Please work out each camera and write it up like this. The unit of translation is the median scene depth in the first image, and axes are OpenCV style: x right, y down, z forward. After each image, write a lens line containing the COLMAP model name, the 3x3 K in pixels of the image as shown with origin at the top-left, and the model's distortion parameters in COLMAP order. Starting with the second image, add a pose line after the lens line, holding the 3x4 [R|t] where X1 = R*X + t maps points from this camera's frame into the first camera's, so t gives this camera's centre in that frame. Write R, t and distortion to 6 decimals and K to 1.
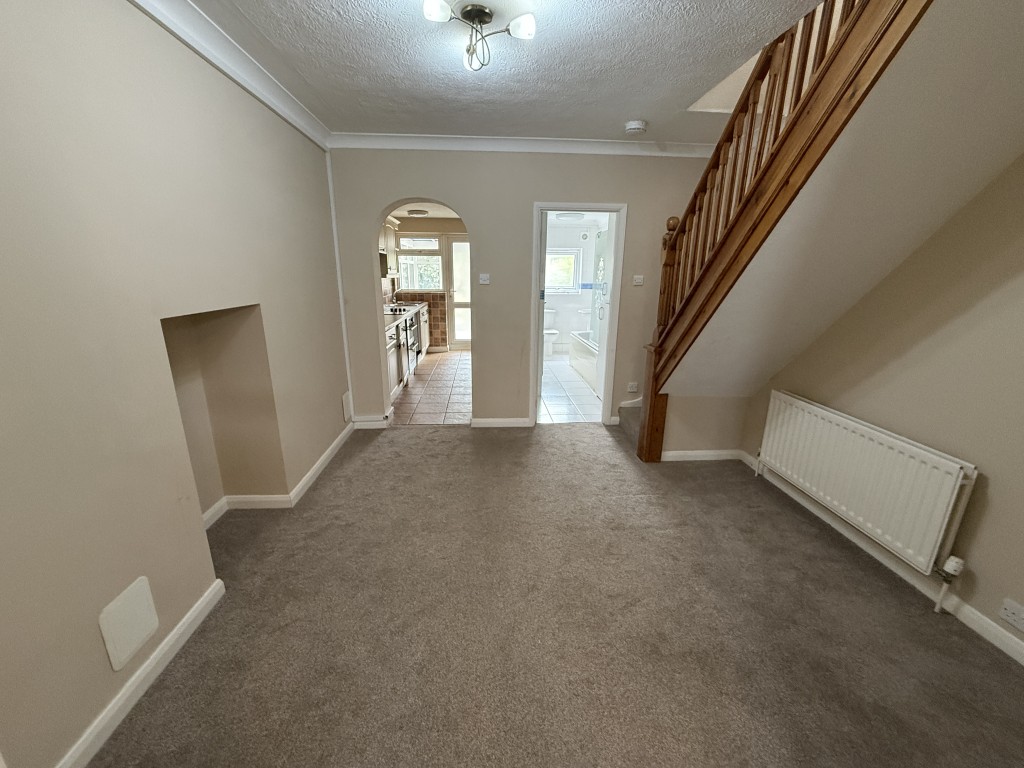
lens RADIAL K [[410.0, 0, 512.0], [0, 410.0, 384.0], [0, 0, 1]] dist [-0.001533, 0.000214]
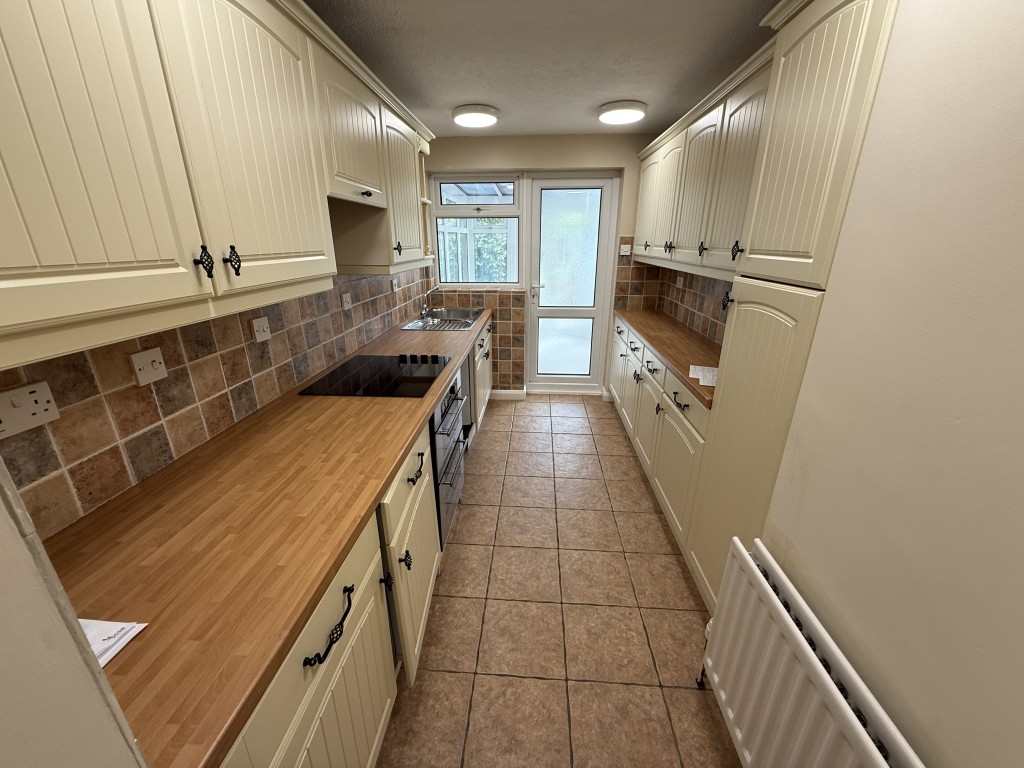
lens RADIAL K [[410.0, 0, 512.0], [0, 410.0, 384.0], [0, 0, 1]] dist [-0.001533, 0.000214]
pose [[0.990908, 0.038997, -0.128768, -0.104893], [-0.029629, 0.996827, 0.073883, -0.140139], [0.131240, -0.069396, 0.988919, 0.468601]]
